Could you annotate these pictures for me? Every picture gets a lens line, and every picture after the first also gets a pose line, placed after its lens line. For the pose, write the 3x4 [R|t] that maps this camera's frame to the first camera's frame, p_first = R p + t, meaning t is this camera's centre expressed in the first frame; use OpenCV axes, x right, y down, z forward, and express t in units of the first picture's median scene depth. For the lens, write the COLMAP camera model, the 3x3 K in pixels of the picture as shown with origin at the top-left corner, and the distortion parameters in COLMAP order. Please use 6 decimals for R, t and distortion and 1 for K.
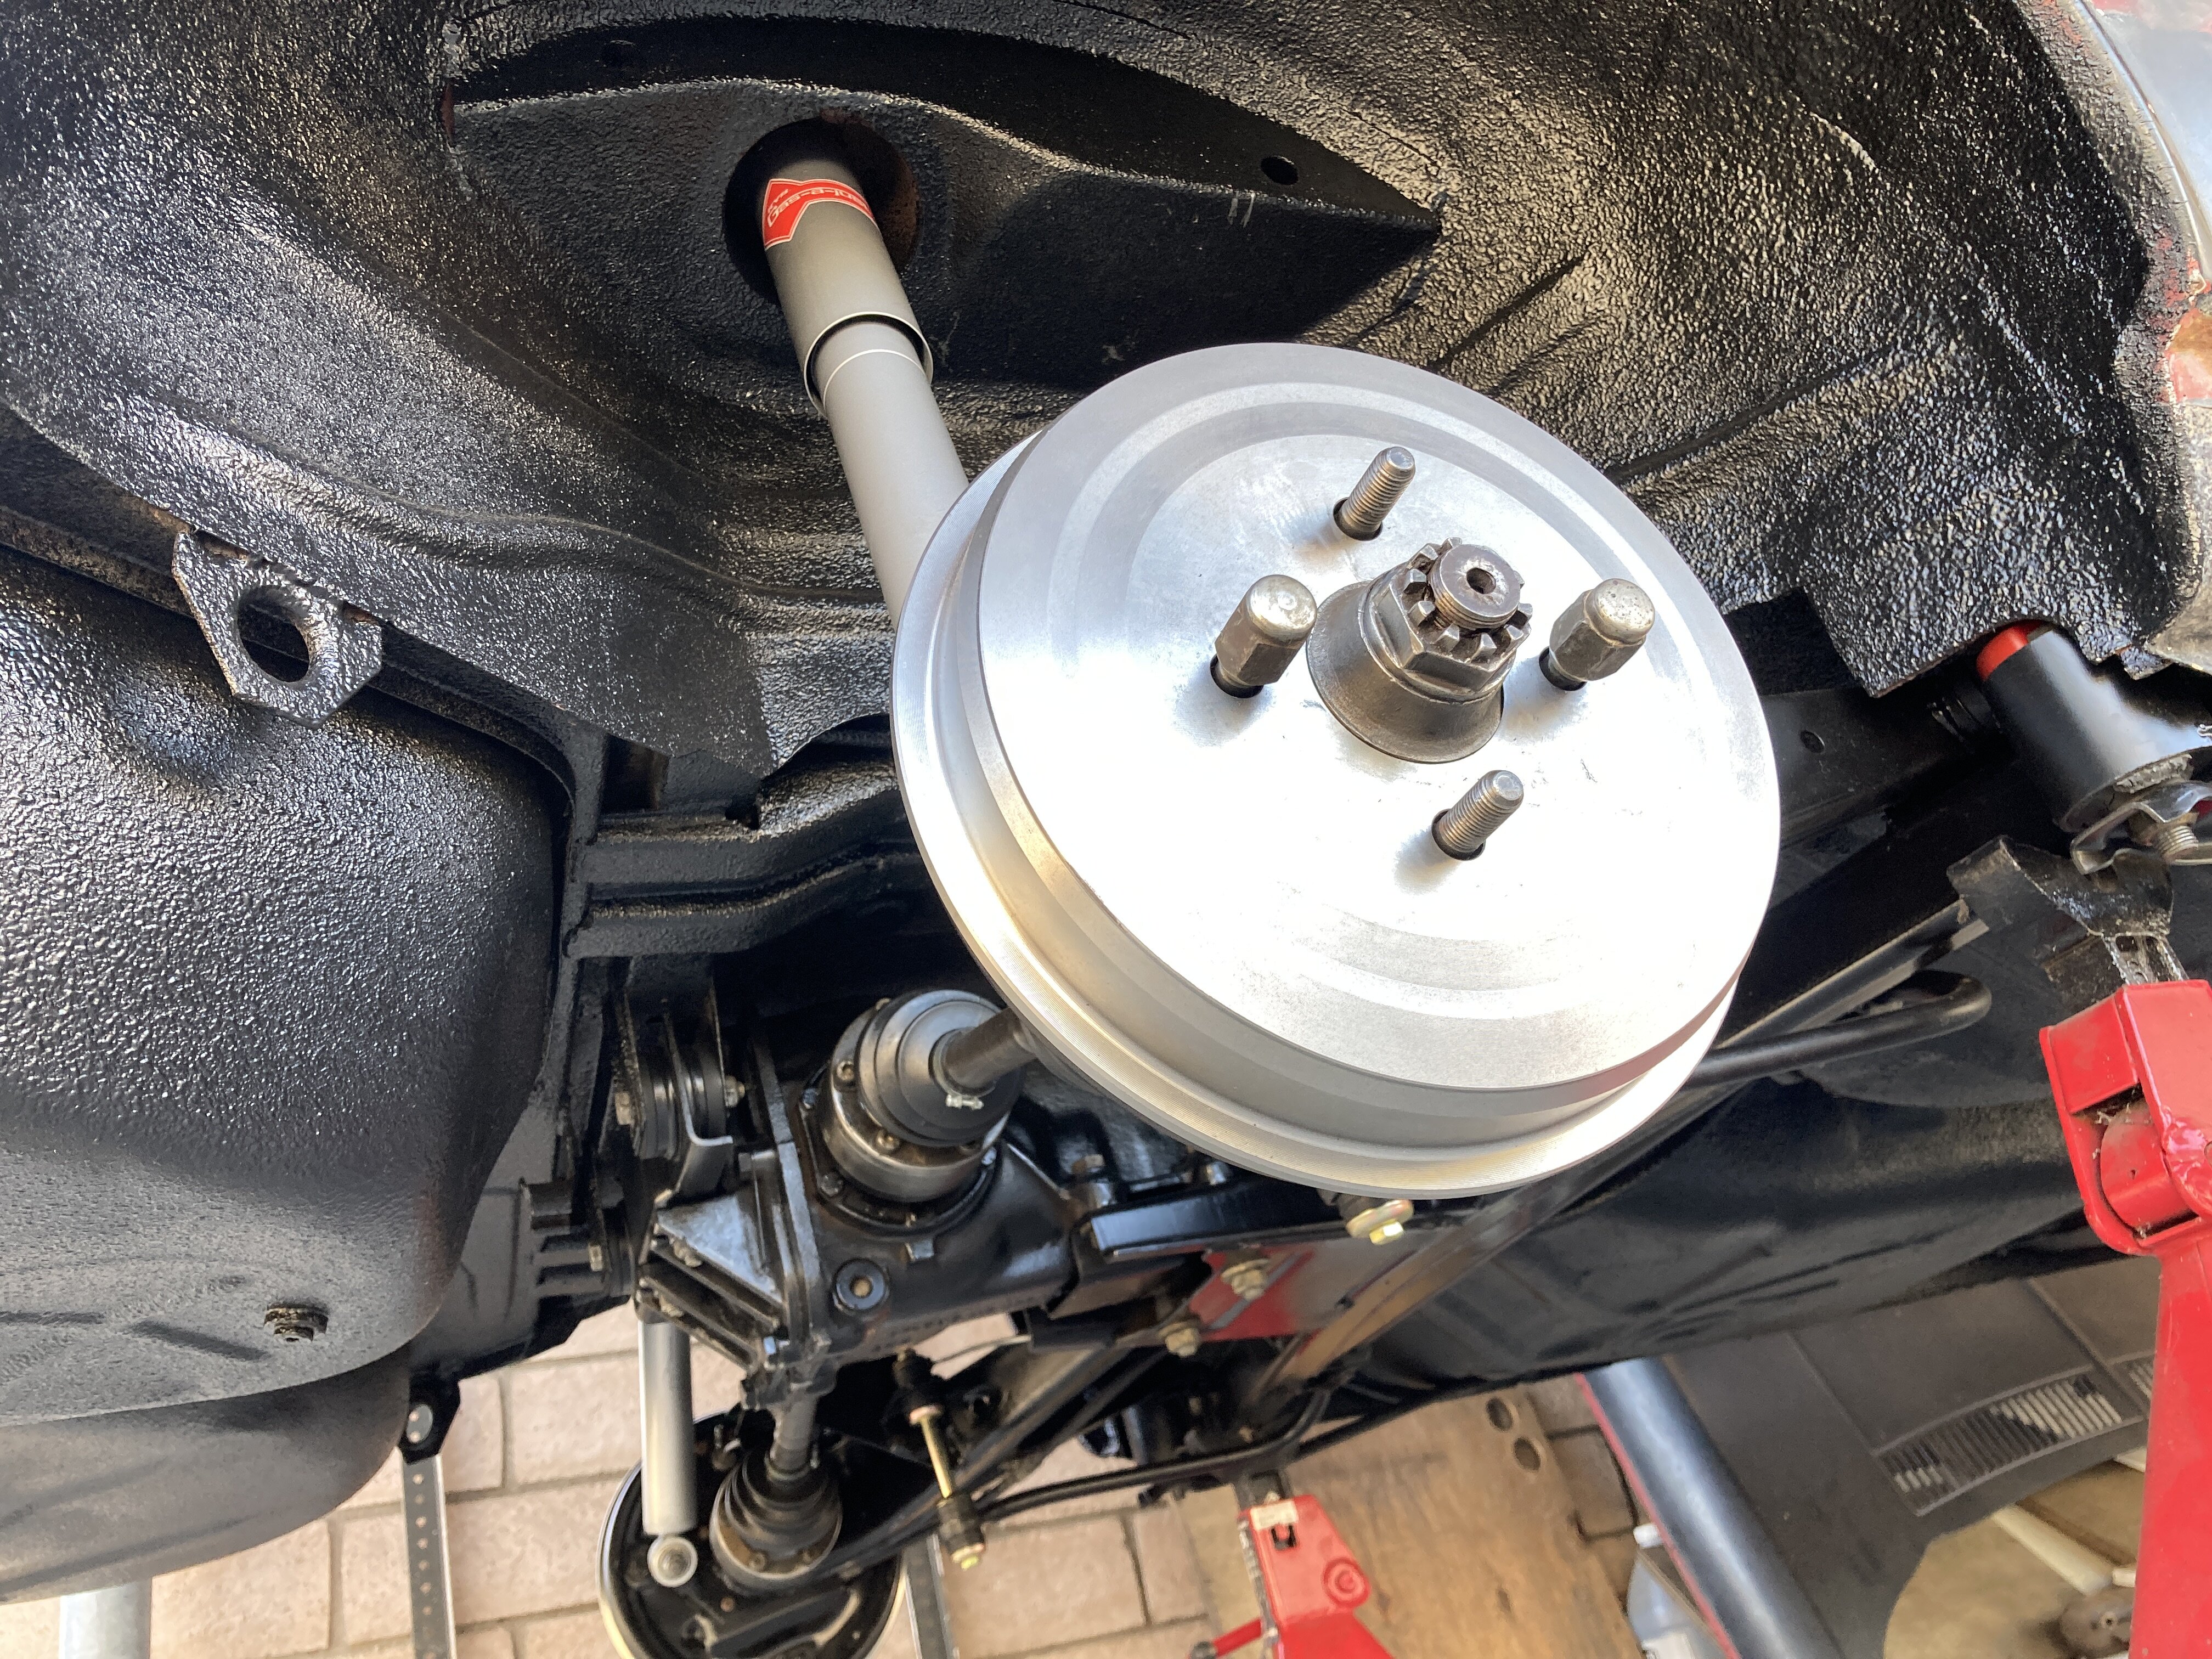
lens RADIAL K [[1803.8, 0, 1105.2], [0, 1803.8, 828.6], [0, 0, 1]] dist [0.034913, -0.009644]
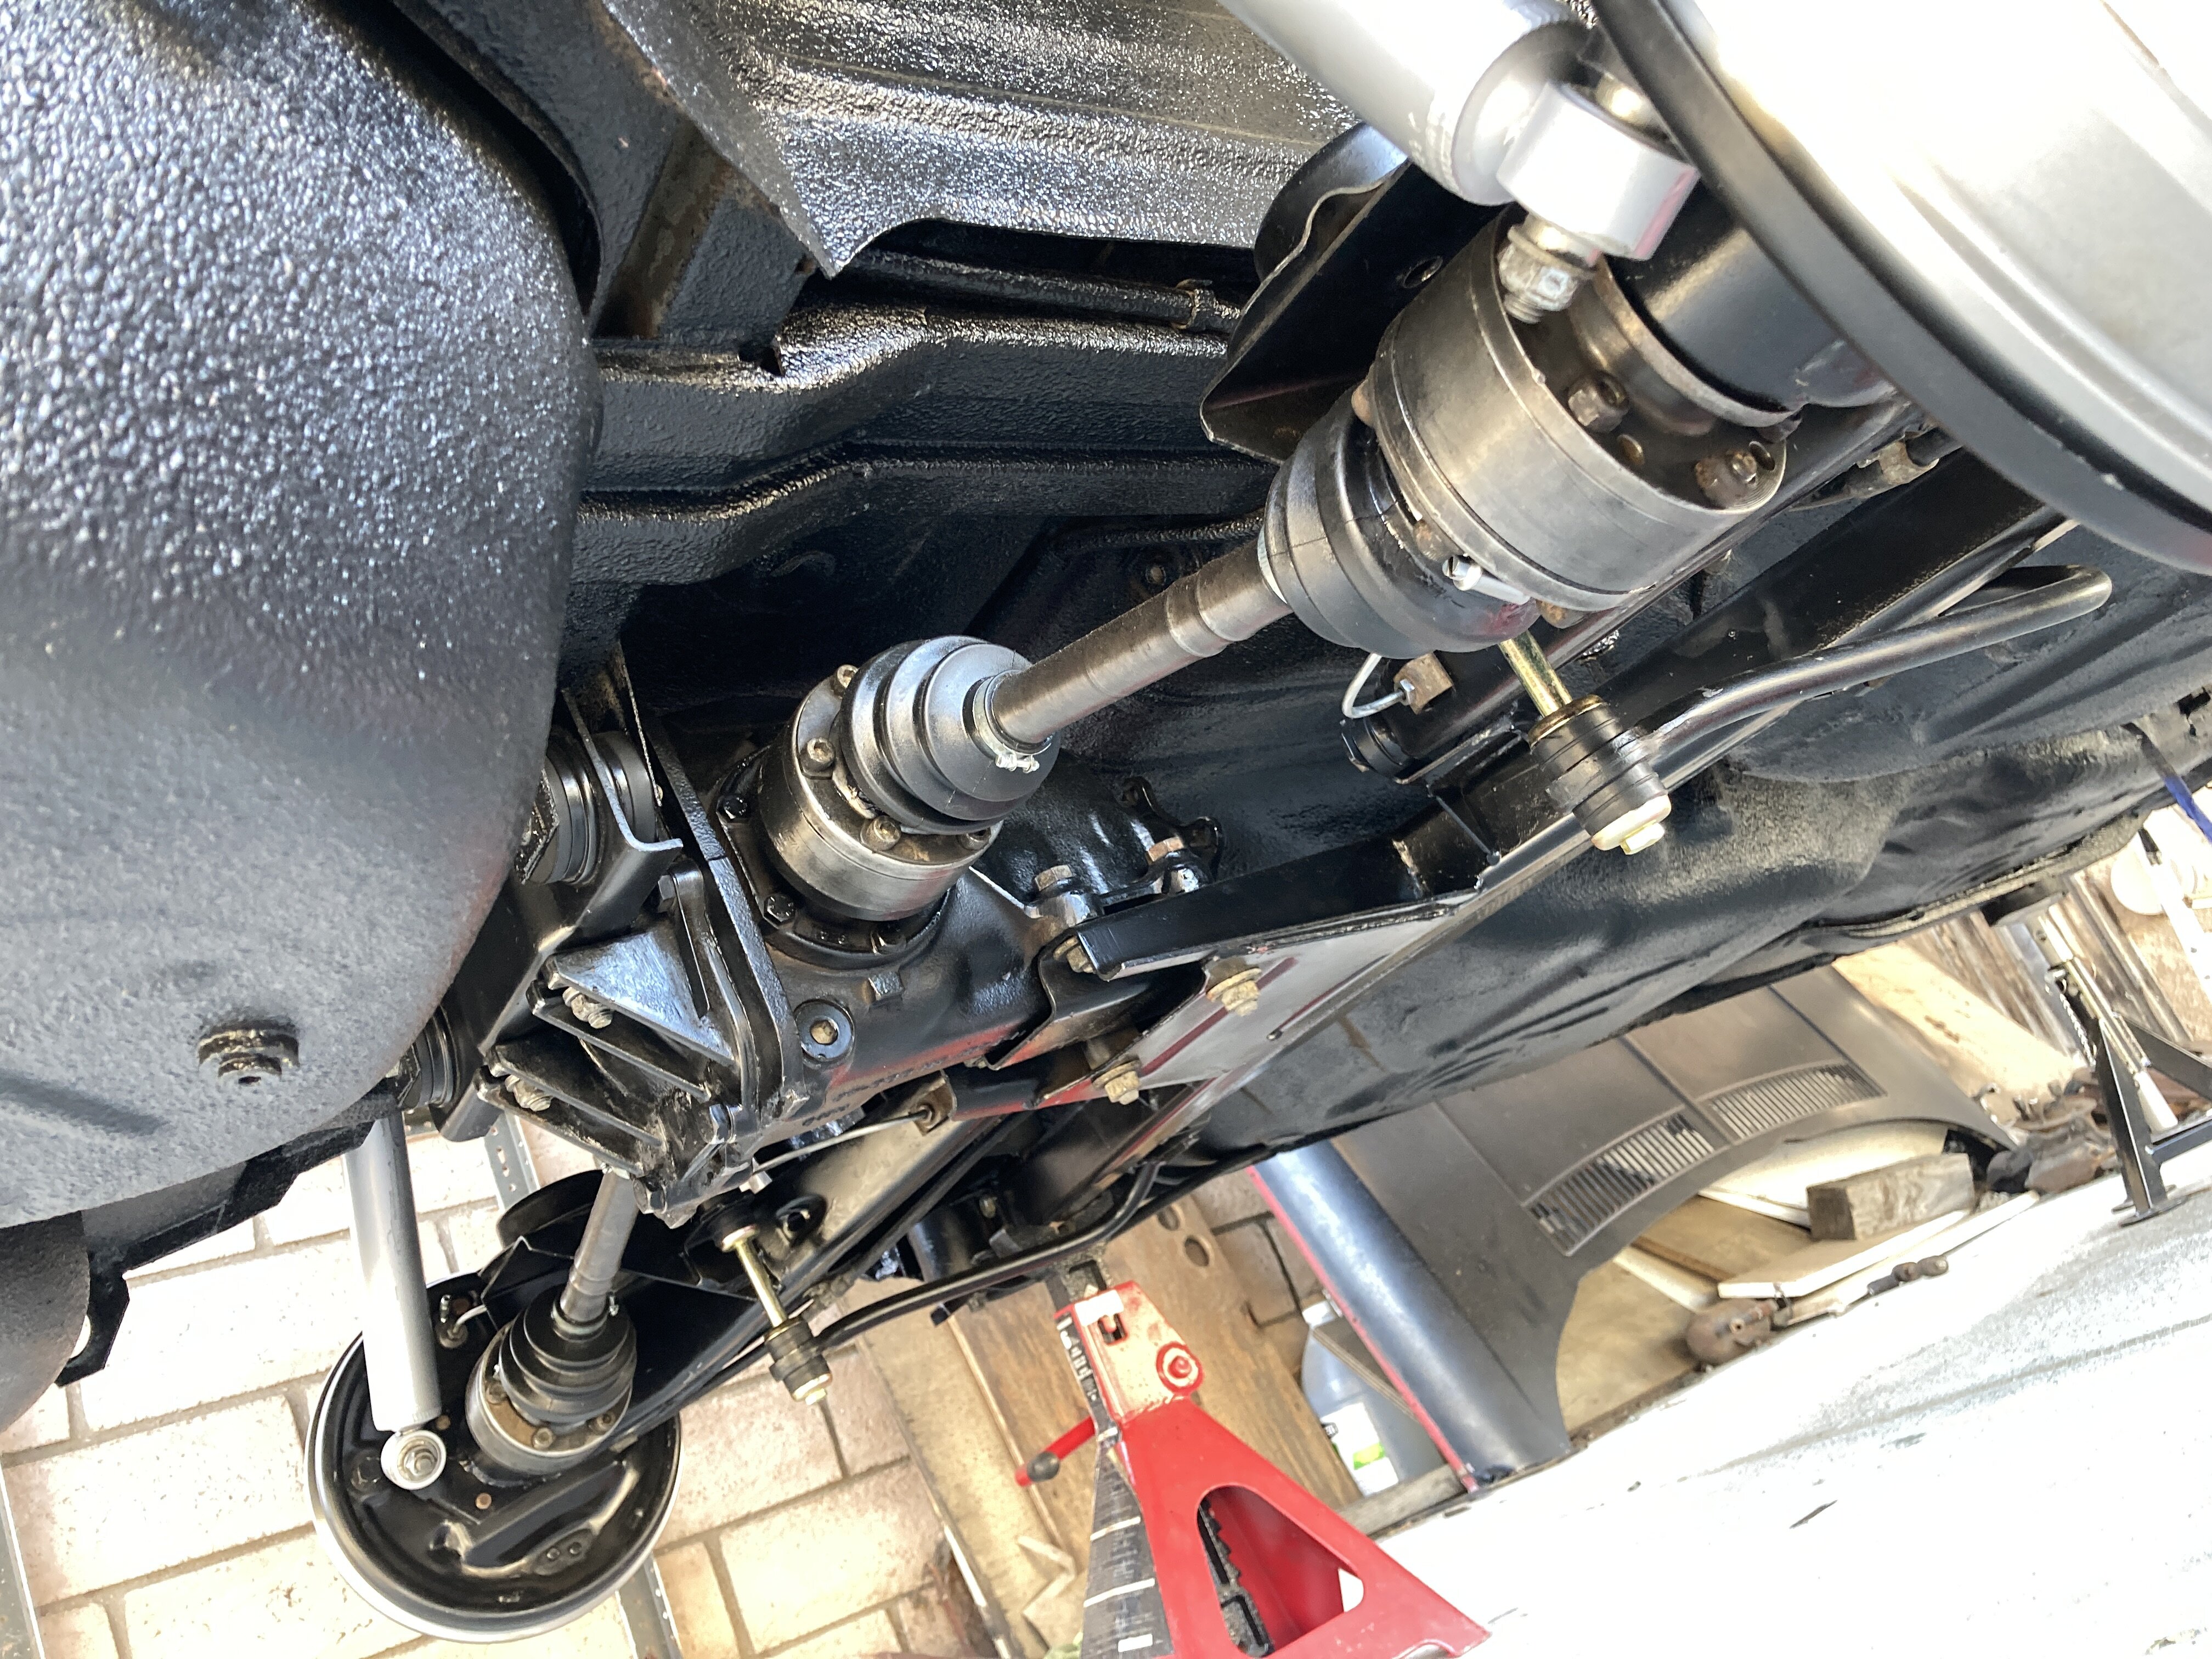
lens RADIAL K [[1811.2, 0, 1107.0], [0, 1811.2, 793.4], [0, 0, 1]] dist [0.095398, -0.093200]
pose [[0.961069, -0.057840, 0.270188, -0.152283], [0.043601, 0.997340, 0.058414, 0.072363], [-0.272848, -0.044359, 0.961034, 0.136614]]
